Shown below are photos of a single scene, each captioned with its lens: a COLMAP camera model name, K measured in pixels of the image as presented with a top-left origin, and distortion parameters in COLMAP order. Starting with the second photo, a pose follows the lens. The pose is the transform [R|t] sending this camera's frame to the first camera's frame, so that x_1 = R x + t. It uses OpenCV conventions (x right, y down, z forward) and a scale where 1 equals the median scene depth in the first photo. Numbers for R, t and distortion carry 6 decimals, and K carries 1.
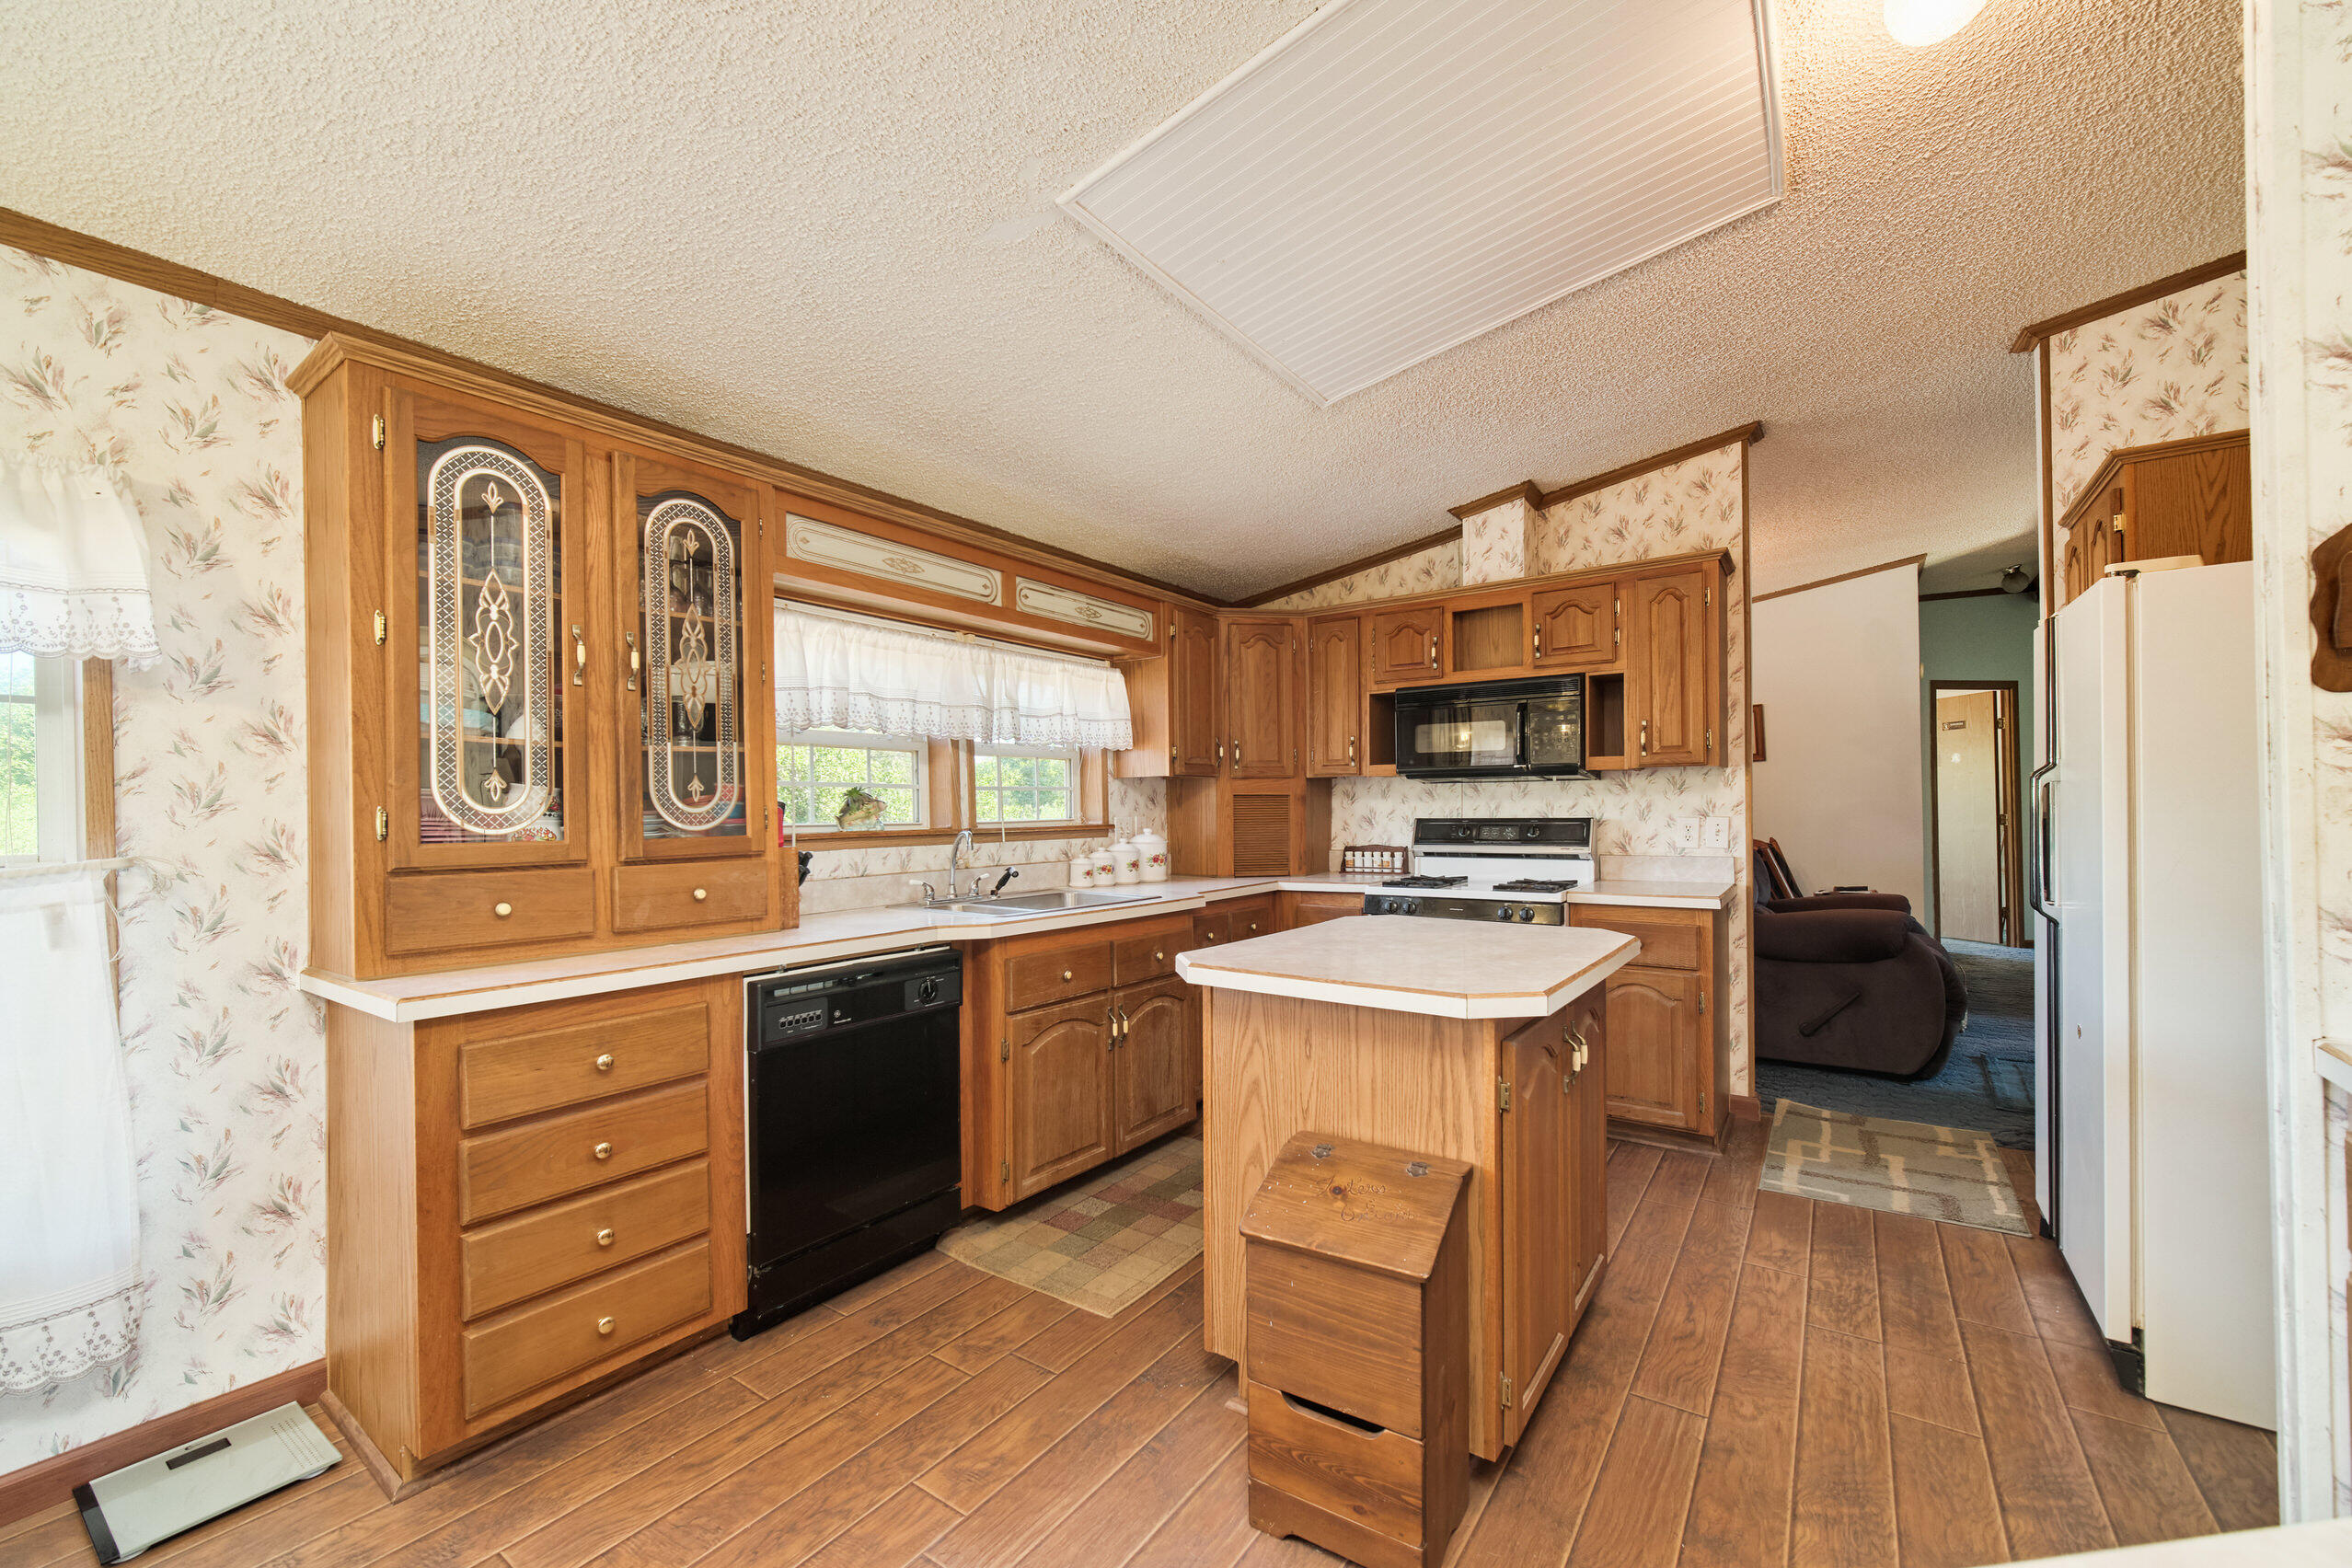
lens RADIAL K [[940.5, 0, 1168.1], [0, 940.5, 810.0], [0, 0, 1]] dist [-0.001336, 0.000522]
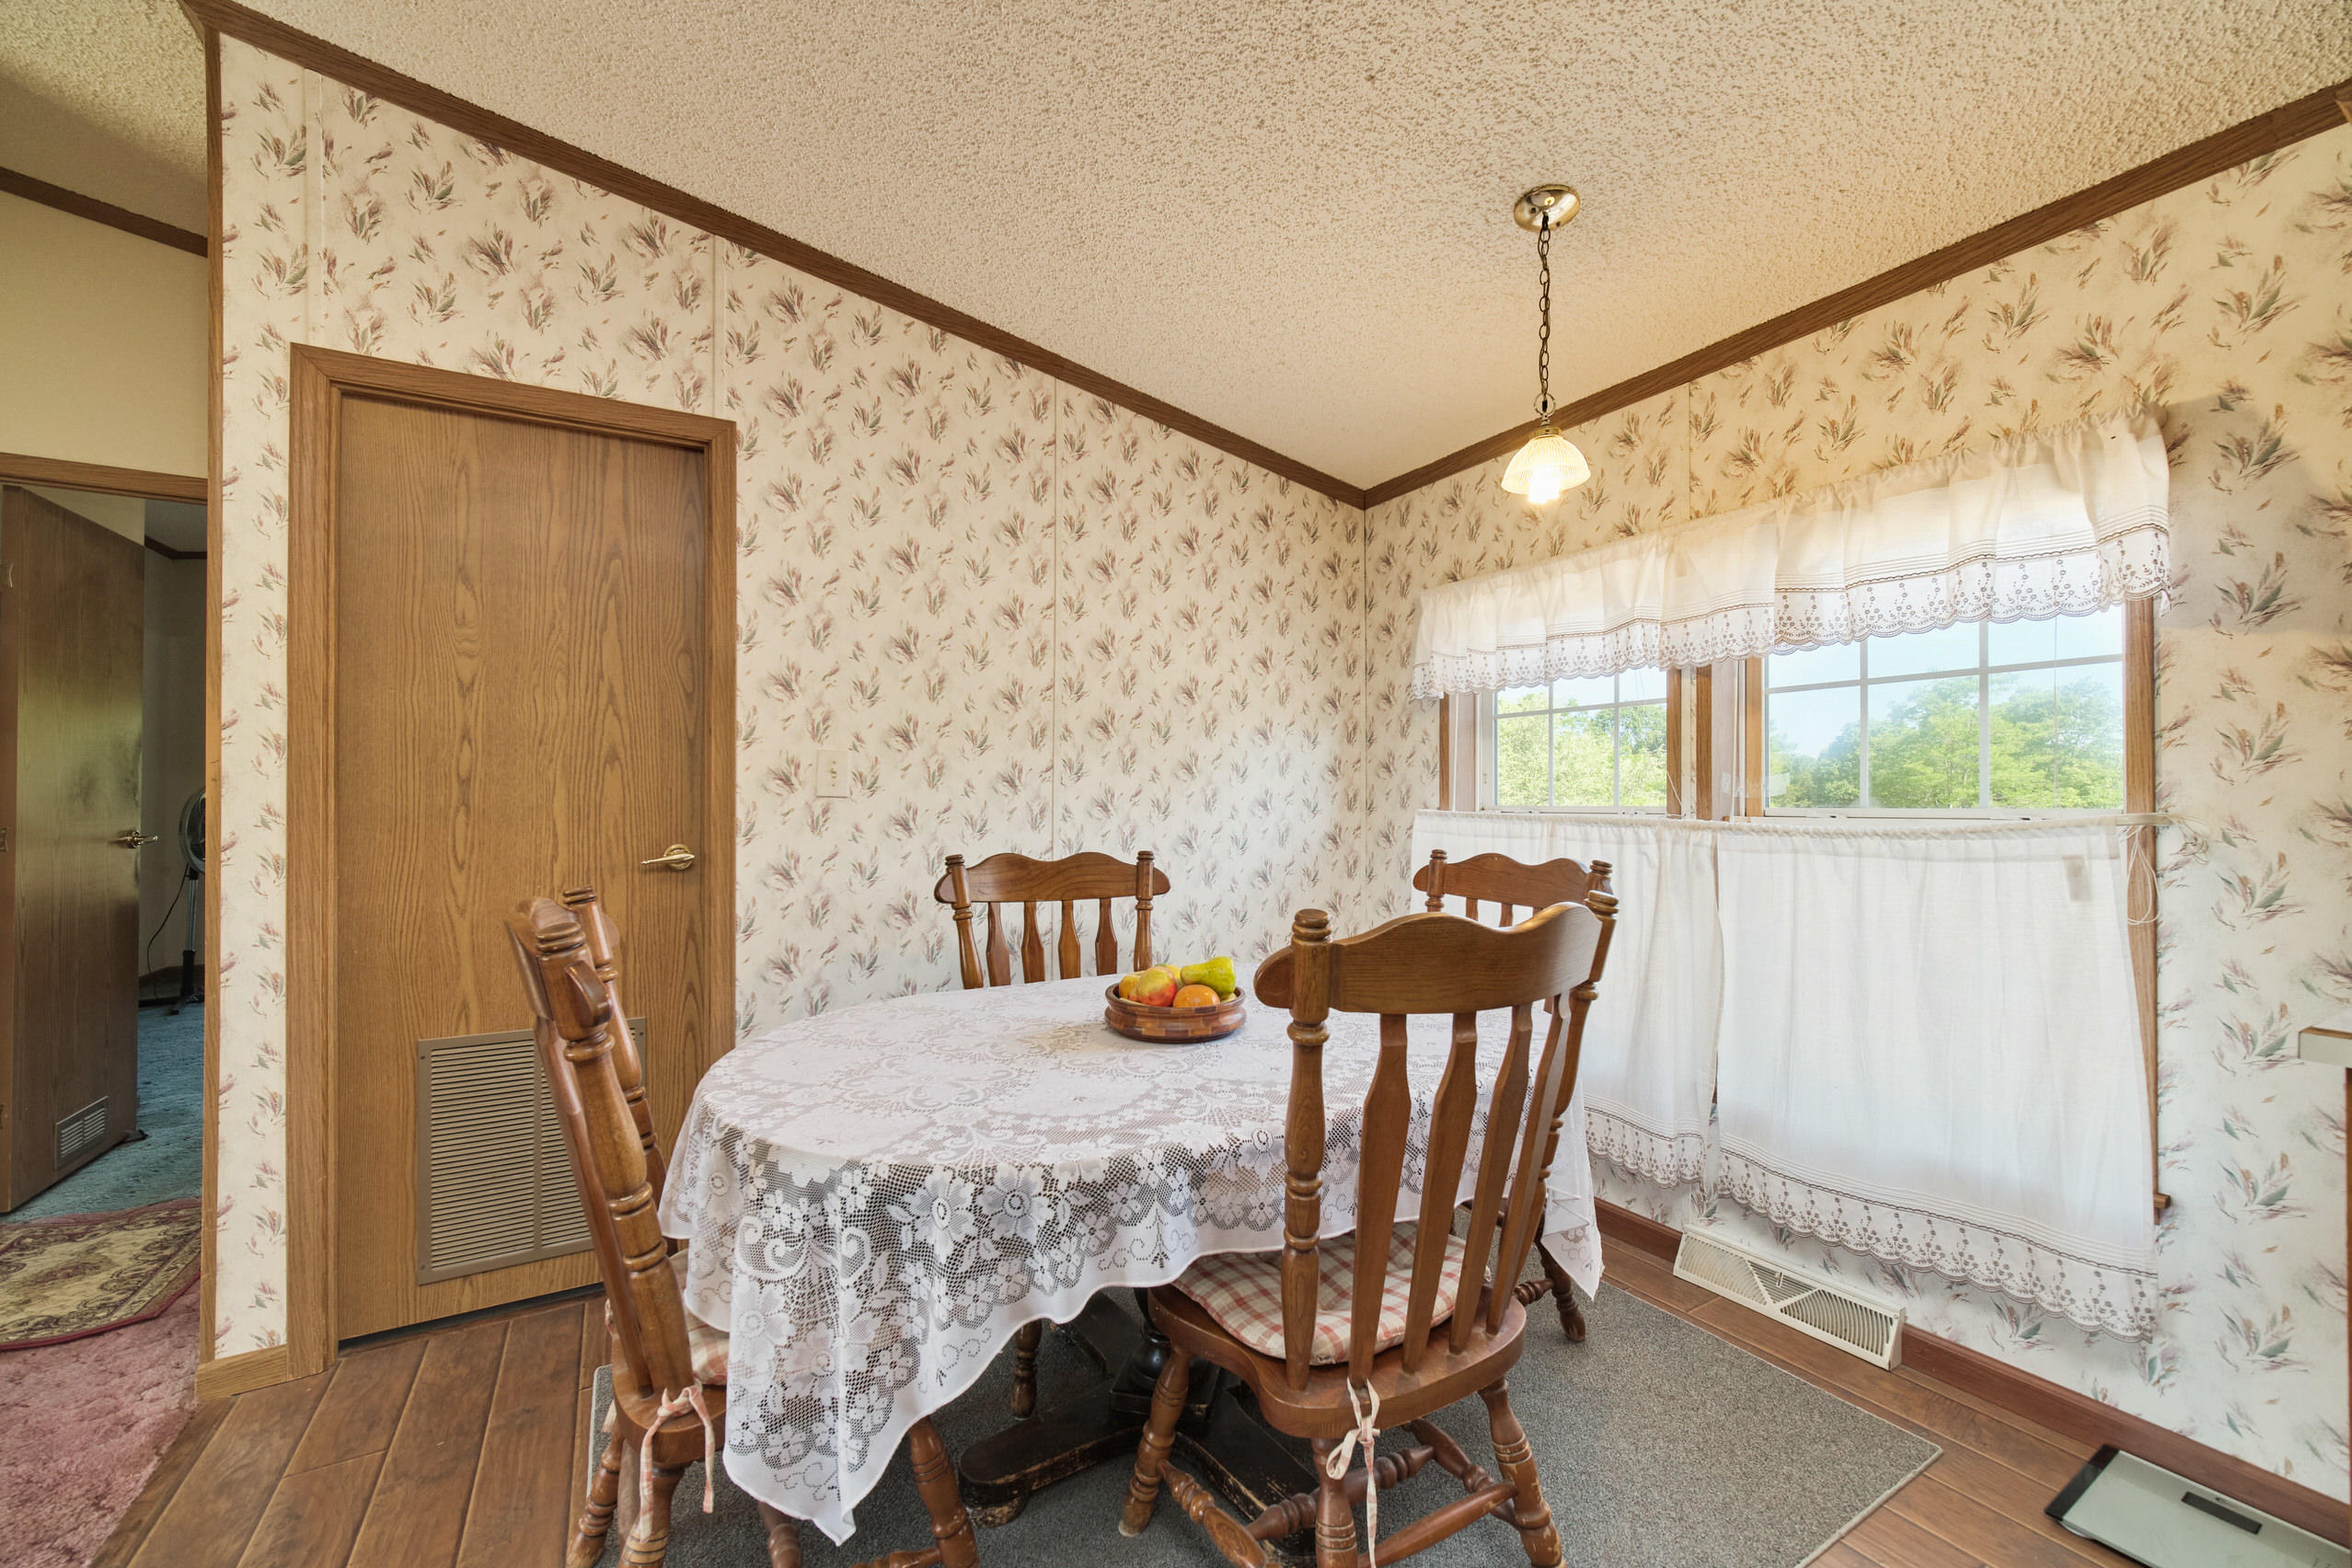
lens RADIAL K [[940.5, 0, 1173.0], [0, 940.5, 794.2], [0, 0, 1]] dist [-0.001336, 0.000522]
pose [[-0.404195, 0.006563, -0.914649, 0.077177], [0.004798, 0.999976, 0.005055, 0.011748], [0.914660, -0.002345, -0.404216, 0.268025]]
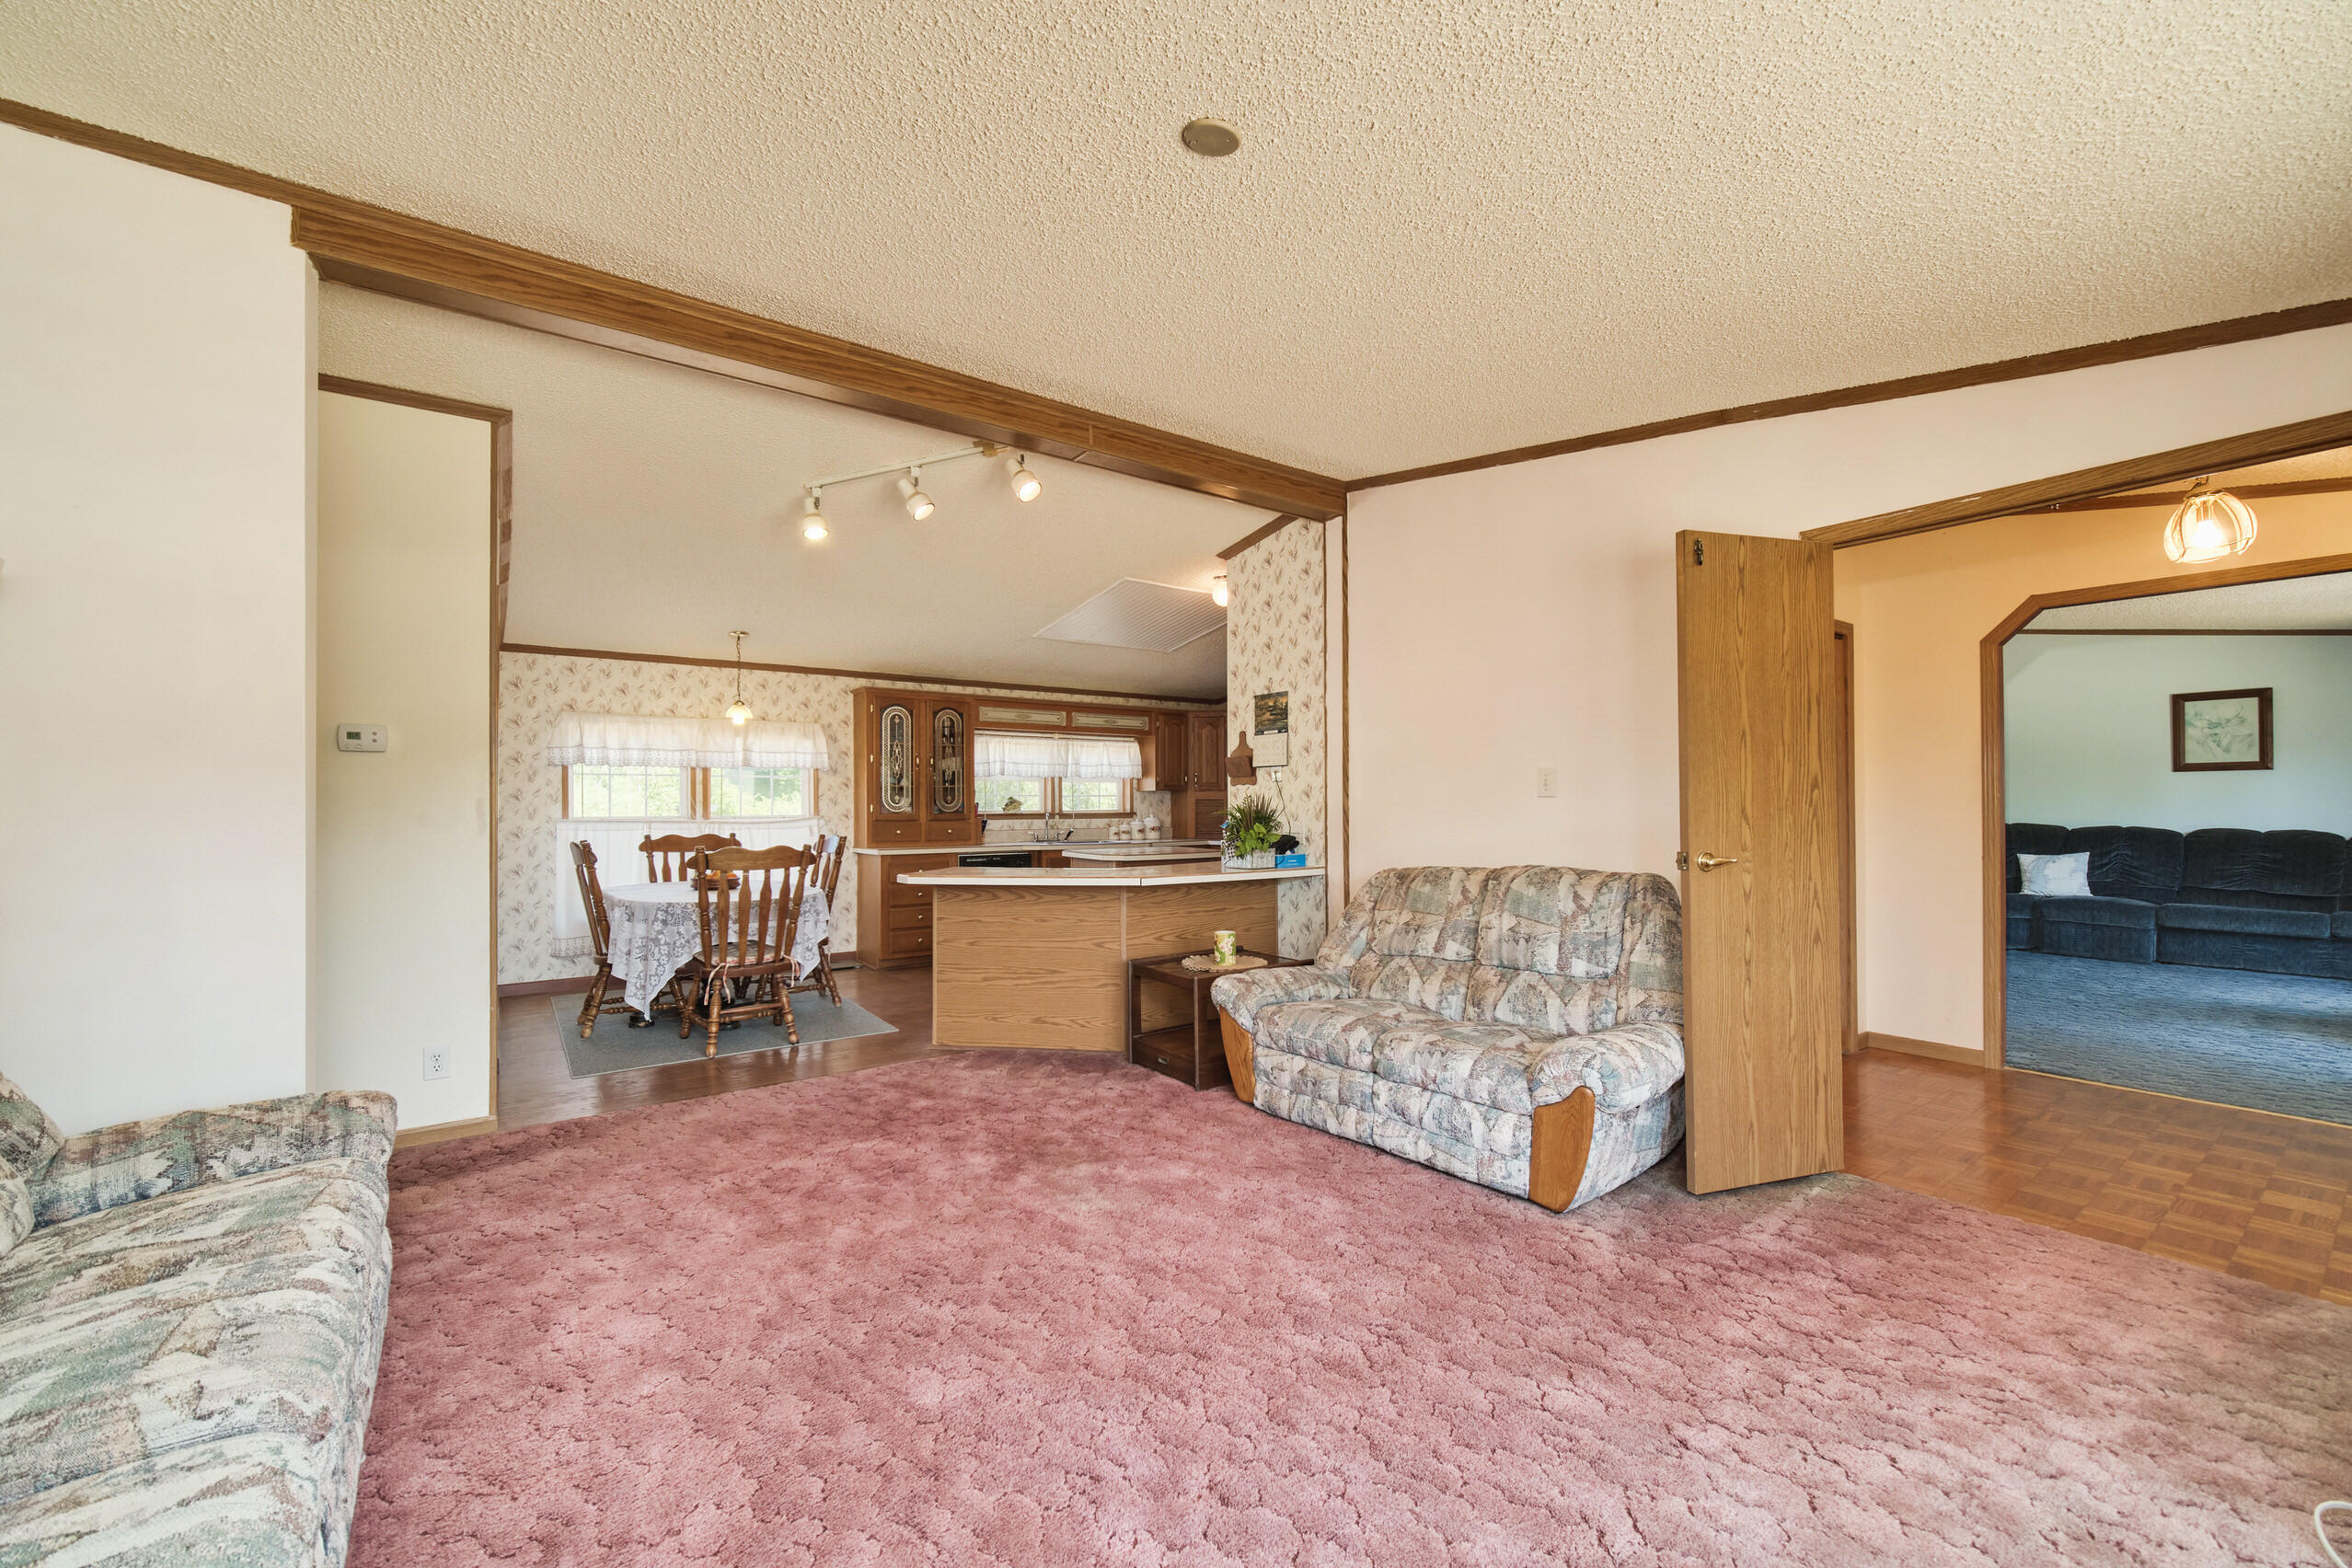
lens RADIAL K [[940.5, 0, 1171.3], [0, 940.5, 799.2], [0, 0, 1]] dist [-0.001336, 0.000522]
pose [[0.947355, 0.009300, -0.320051, 0.925184], [-0.009661, 0.999953, 0.000462, -0.021738], [0.320041, 0.002654, 0.947400, -1.338446]]
